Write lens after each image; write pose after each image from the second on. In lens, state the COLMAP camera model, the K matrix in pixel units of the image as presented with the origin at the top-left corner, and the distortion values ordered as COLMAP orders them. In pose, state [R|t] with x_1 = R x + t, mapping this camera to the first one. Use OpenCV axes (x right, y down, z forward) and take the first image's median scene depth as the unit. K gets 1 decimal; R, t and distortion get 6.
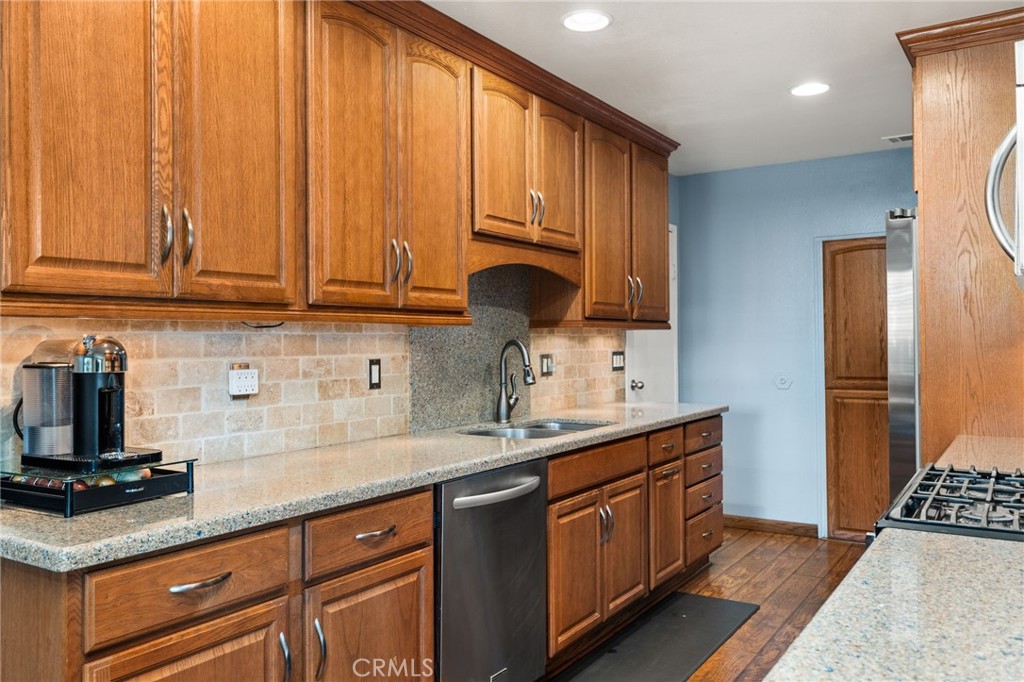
lens RADIAL K [[801.0, 0, 512.2], [0, 801.0, 341.2], [0, 0, 1]] dist [-0.002678, 0.000896]
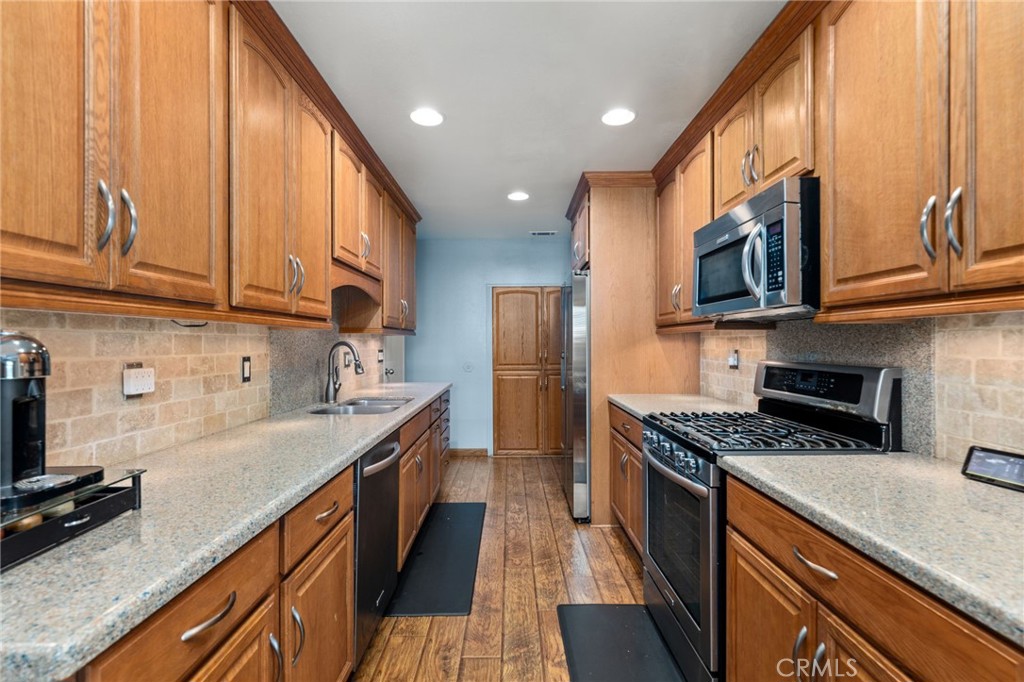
lens RADIAL K [[460.1, 0, 509.0], [0, 460.1, 345.8], [0, 0, 1]] dist [-0.001376, 0.000086]
pose [[0.839688, 0.003266, 0.543059, -0.264795], [-0.005853, 0.999978, 0.003035, 0.002669], [-0.543037, -0.005727, 0.839689, 0.274262]]
